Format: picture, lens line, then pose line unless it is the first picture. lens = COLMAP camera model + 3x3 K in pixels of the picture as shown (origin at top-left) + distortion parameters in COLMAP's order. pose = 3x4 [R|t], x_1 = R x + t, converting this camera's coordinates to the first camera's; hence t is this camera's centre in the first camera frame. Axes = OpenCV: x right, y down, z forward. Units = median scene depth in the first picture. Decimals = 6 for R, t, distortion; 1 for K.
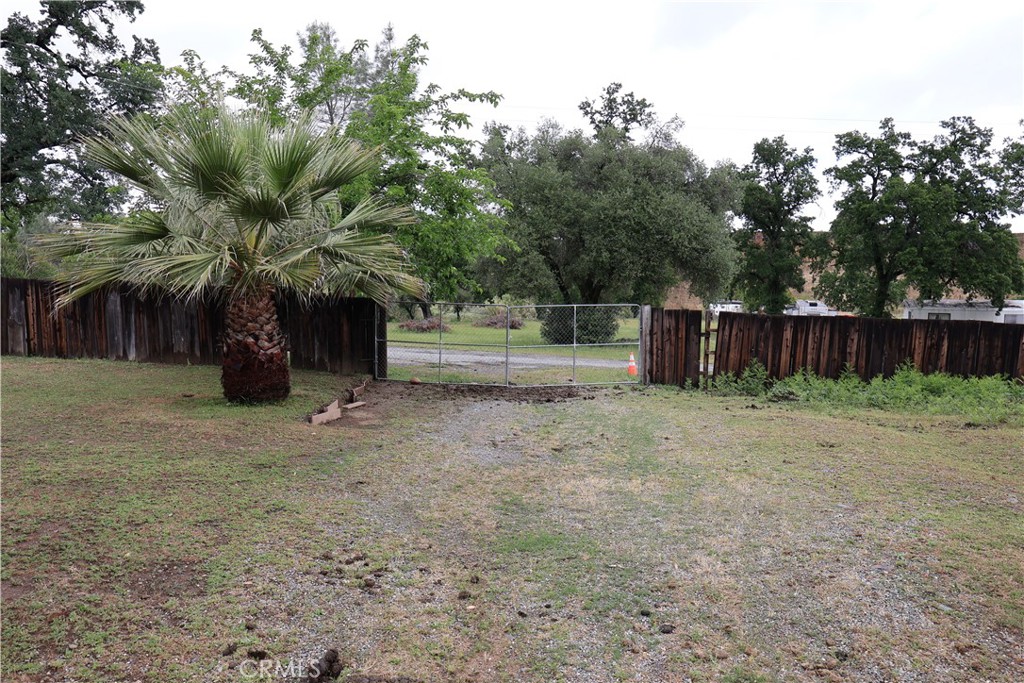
lens RADIAL K [[660.6, 0, 511.9], [0, 660.6, 338.5], [0, 0, 1]] dist [0.001998, 0.005901]
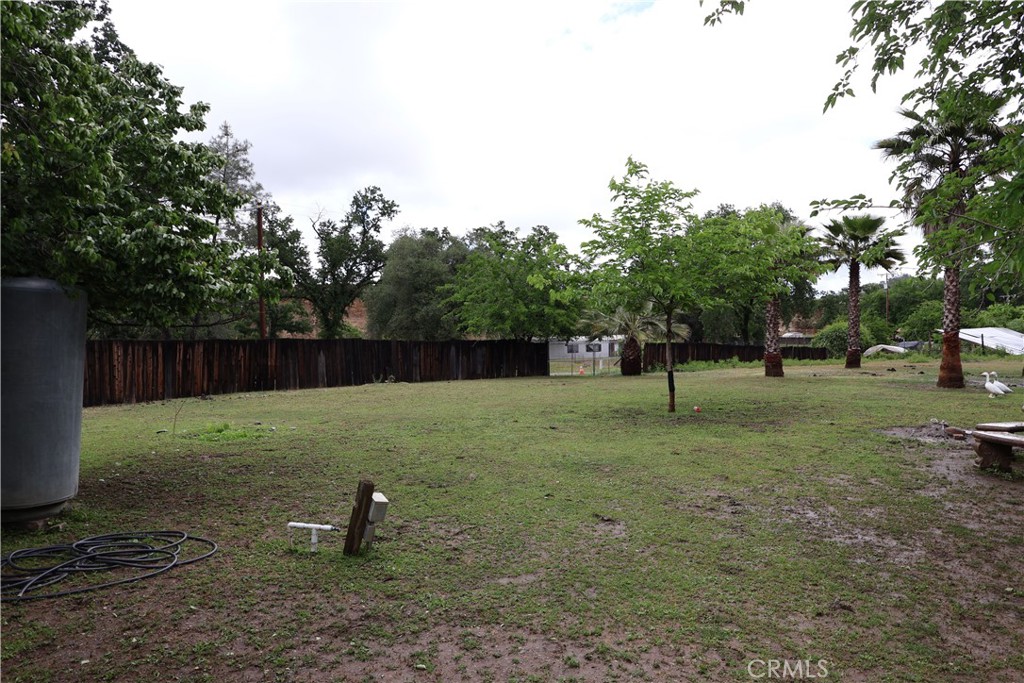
lens RADIAL K [[660.9, 0, 512.4], [0, 660.9, 330.4], [0, 0, 1]] dist [-0.000022, -0.003087]
pose [[0.740647, -0.032530, 0.671107, -1.893772], [0.084128, 0.995457, -0.044594, -0.014419], [-0.666607, 0.089488, 0.740018, -0.602995]]
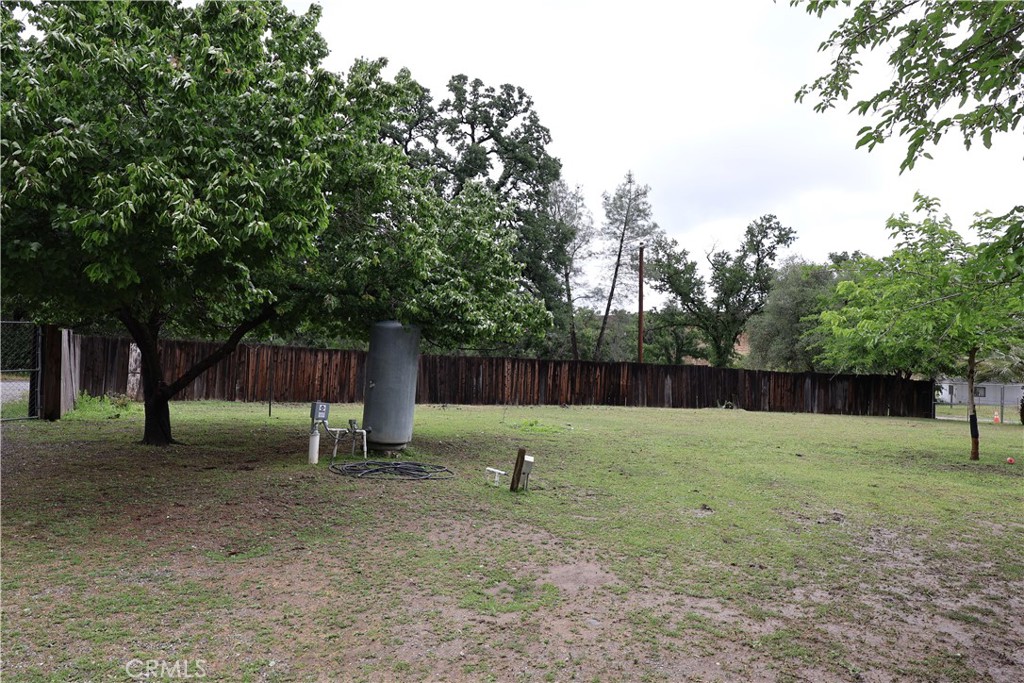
lens RADIAL K [[660.6, 0, 511.9], [0, 660.6, 338.5], [0, 0, 1]] dist [0.001998, 0.005901]
pose [[0.993008, 0.008907, 0.117712, -1.795565], [0.002898, 0.995009, -0.099740, 0.005893], [-0.118013, 0.099383, 0.988026, -0.866660]]
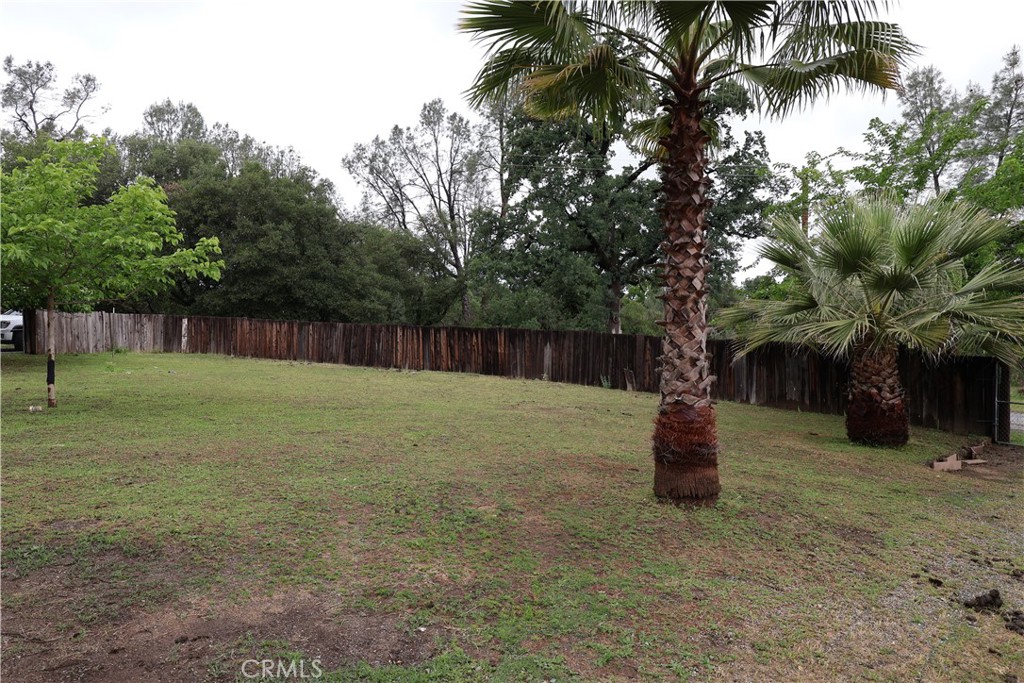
lens RADIAL K [[660.6, 0, 511.9], [0, 660.6, 338.5], [0, 0, 1]] dist [0.001998, 0.005901]
pose [[0.682323, -0.000976, -0.731051, 0.017041], [-0.060296, 0.996517, -0.057607, 0.010370], [0.728560, 0.083386, 0.679887, -0.179143]]
